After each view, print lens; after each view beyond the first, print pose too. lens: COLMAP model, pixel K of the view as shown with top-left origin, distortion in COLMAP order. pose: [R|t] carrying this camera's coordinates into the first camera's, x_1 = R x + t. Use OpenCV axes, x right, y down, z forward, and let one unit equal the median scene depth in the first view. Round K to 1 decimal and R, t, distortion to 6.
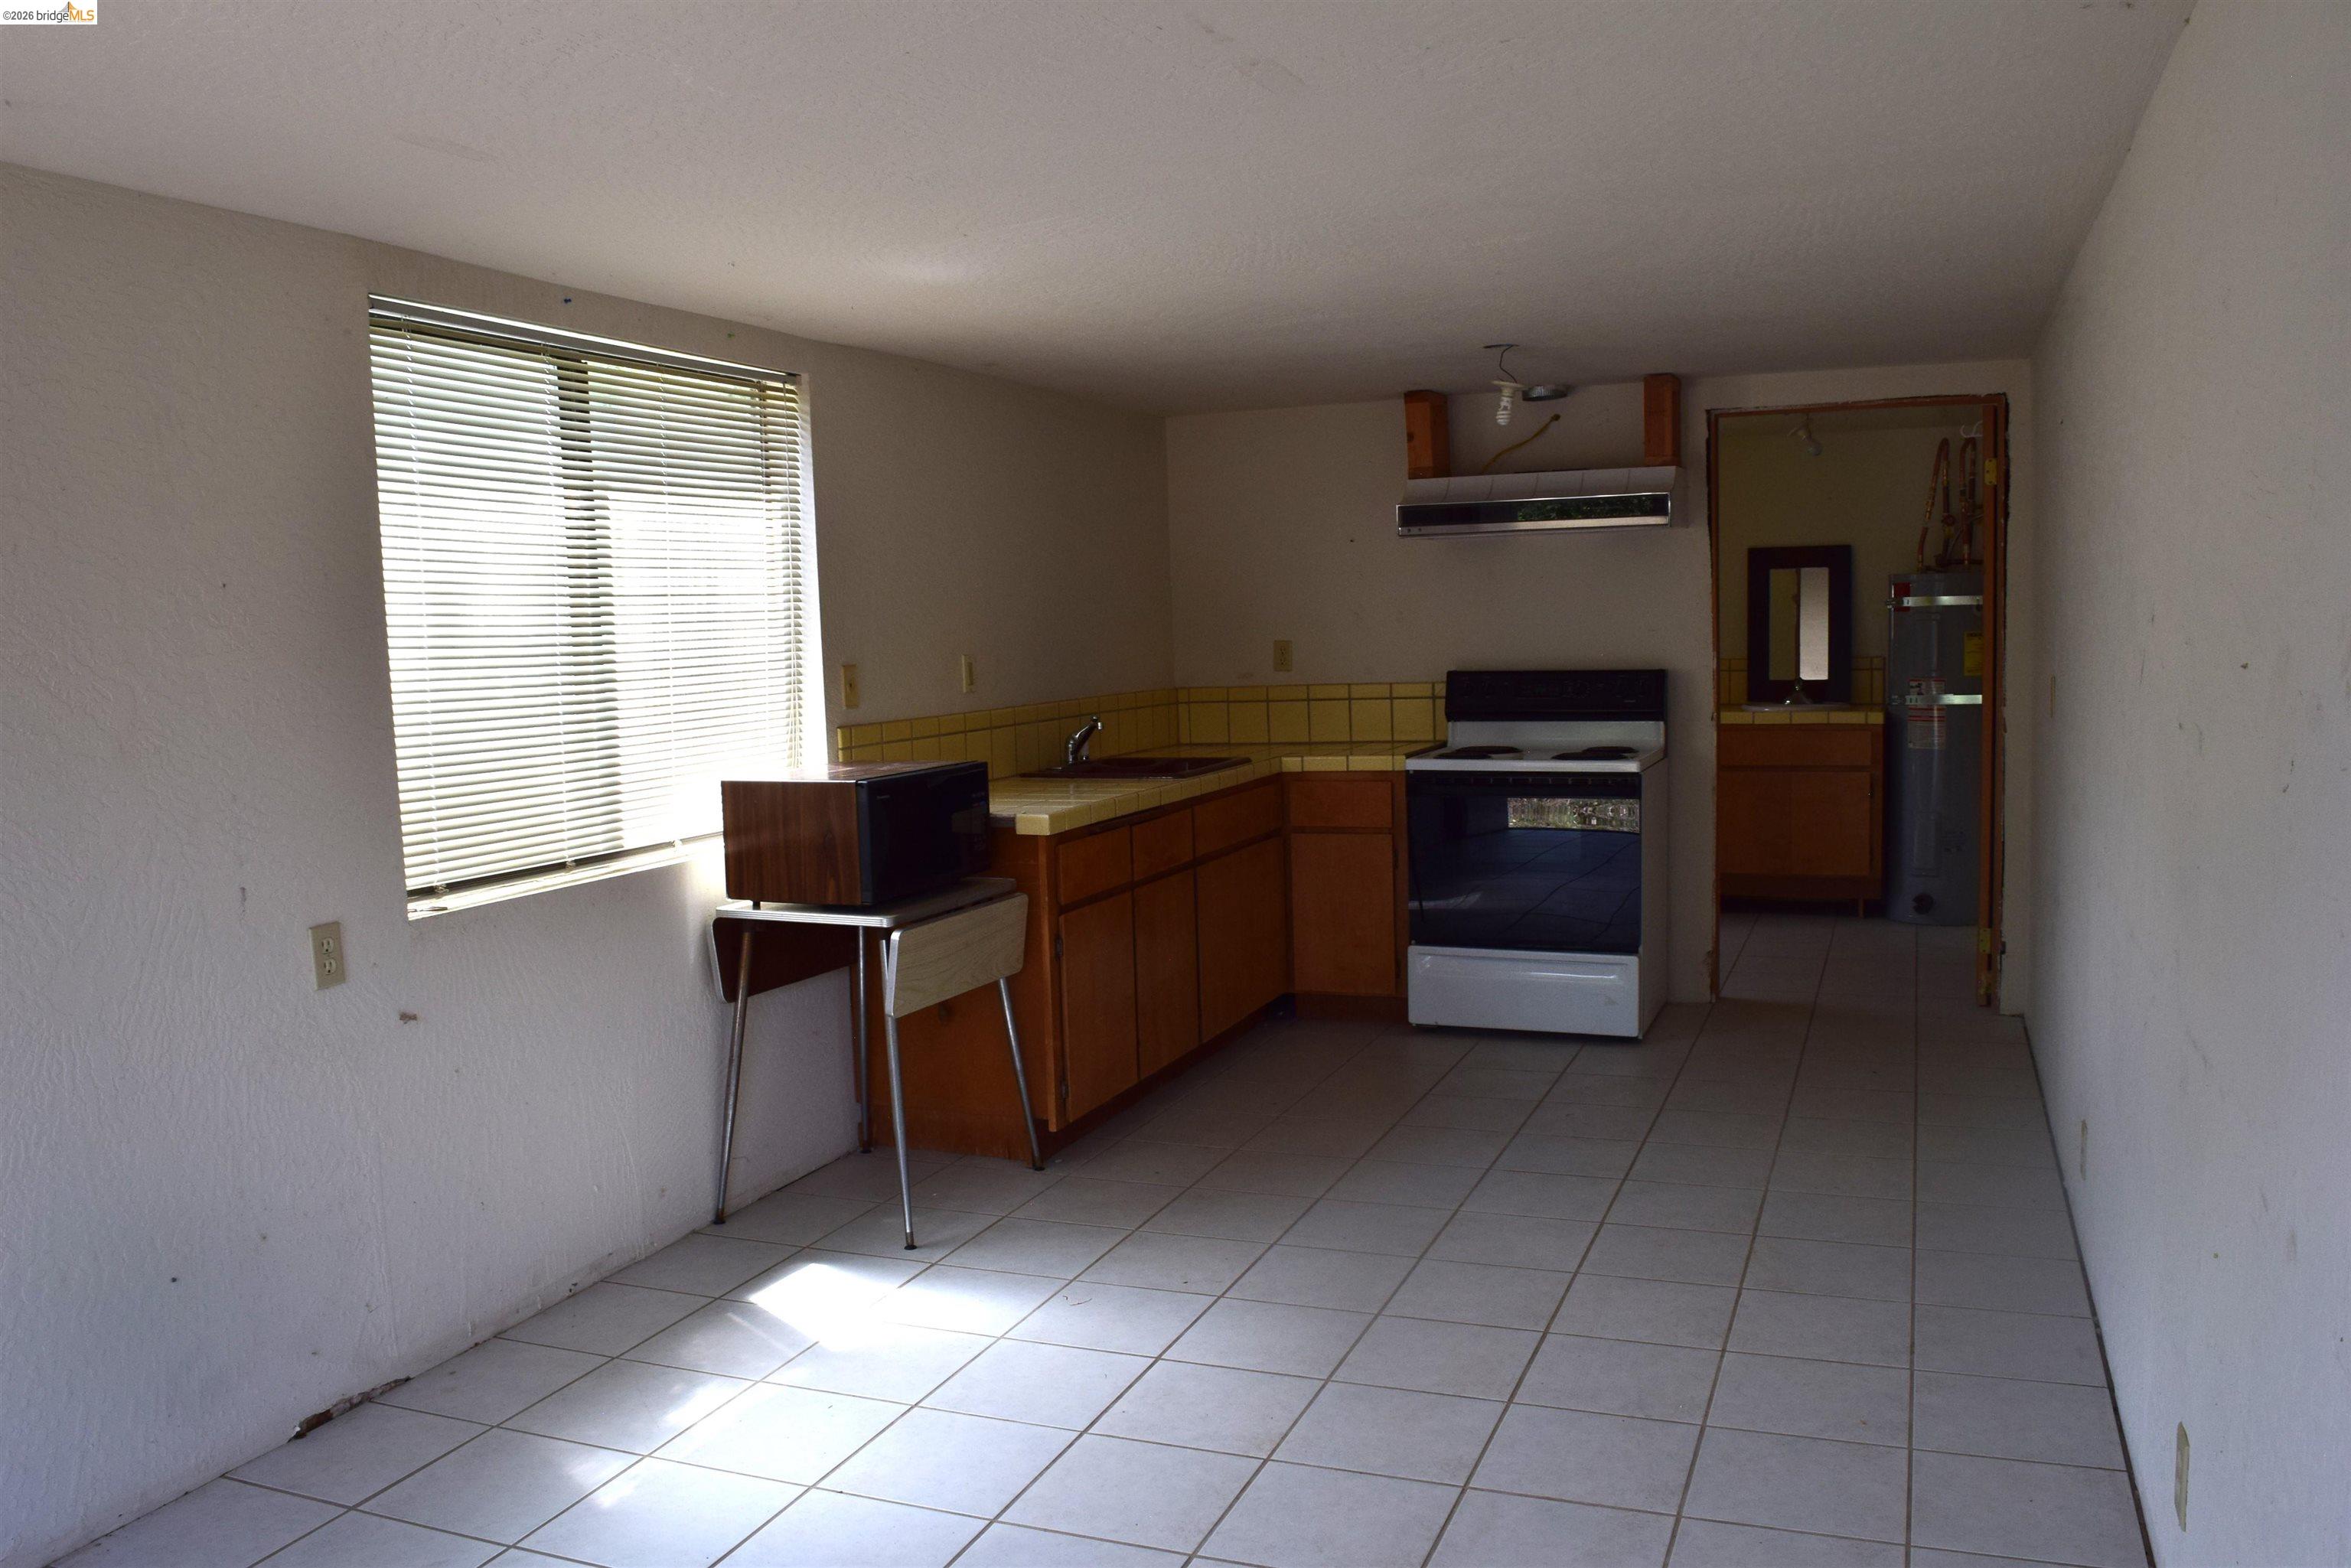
lens RADIAL K [[1864.3, 0, 1162.4], [0, 1864.3, 794.3], [0, 0, 1]] dist [-0.092856, 0.012967]
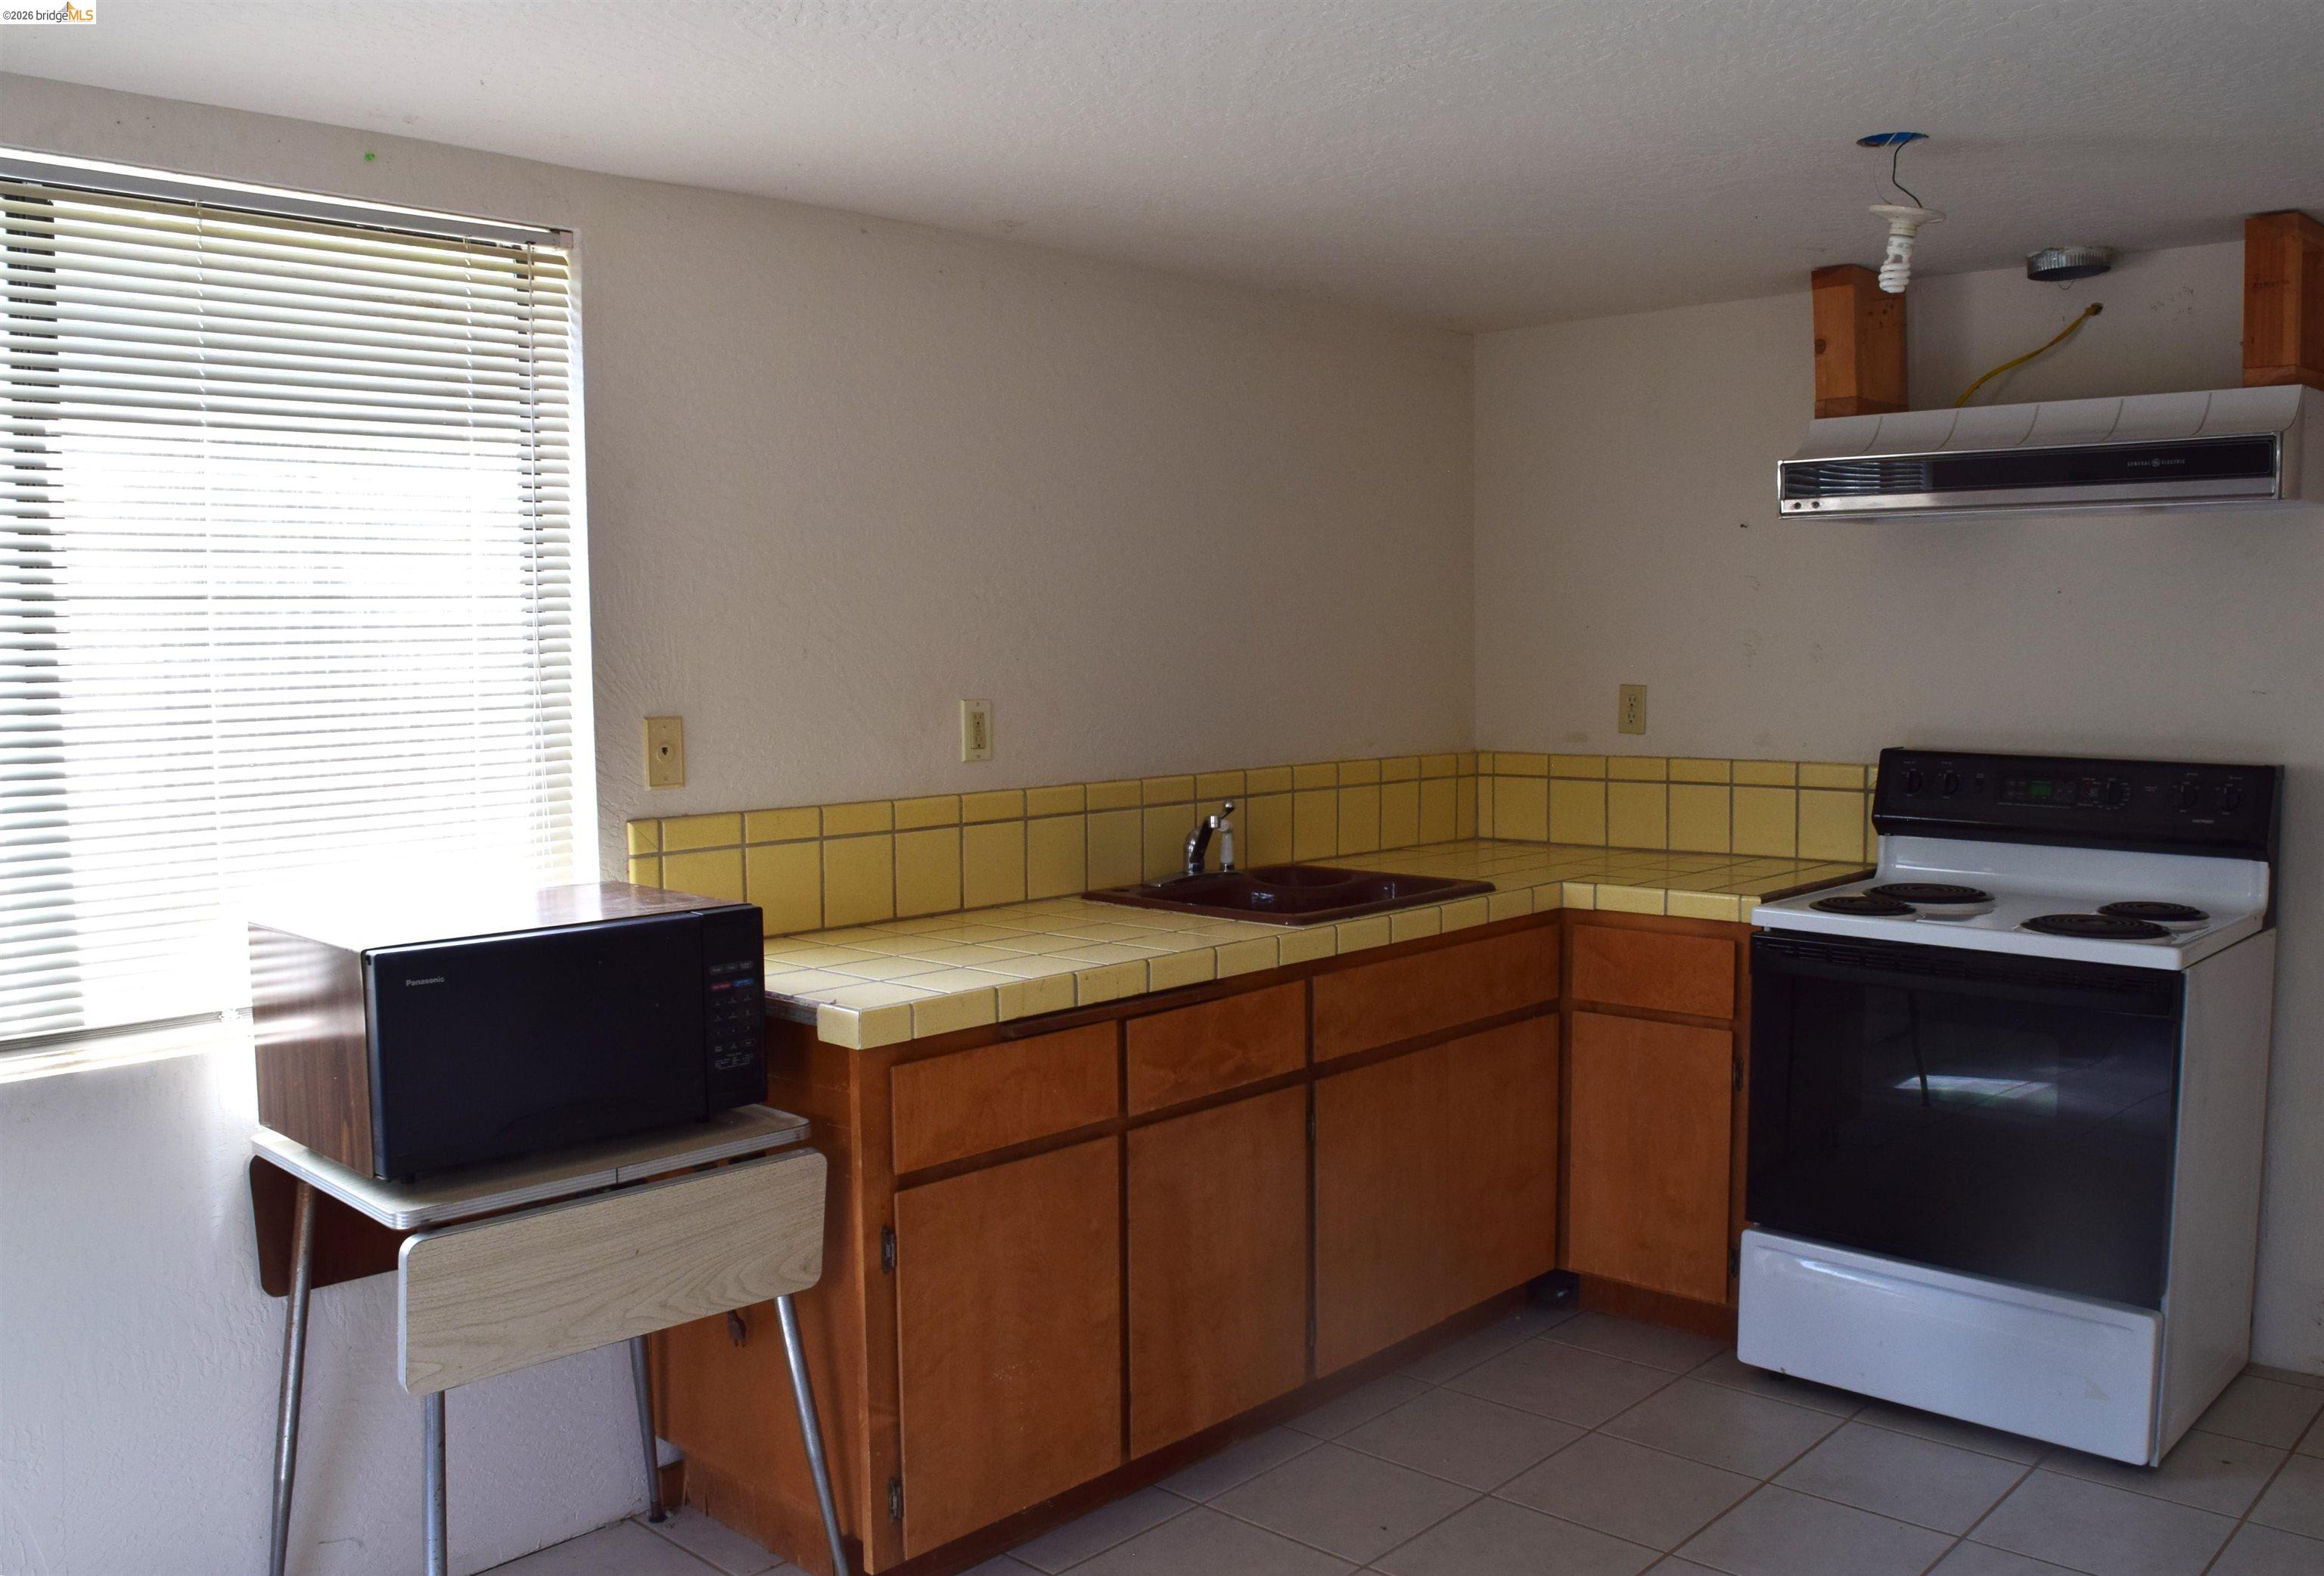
lens RADIAL K [[1941.7, 0, 1178.0], [0, 1941.7, 797.5], [0, 0, 1]] dist [-0.089320, 0.010241]
pose [[0.937893, 0.052353, -0.342953, 0.183989], [-0.053658, 0.998543, 0.005688, -0.050938], [0.342751, 0.013067, 0.939335, 0.429137]]
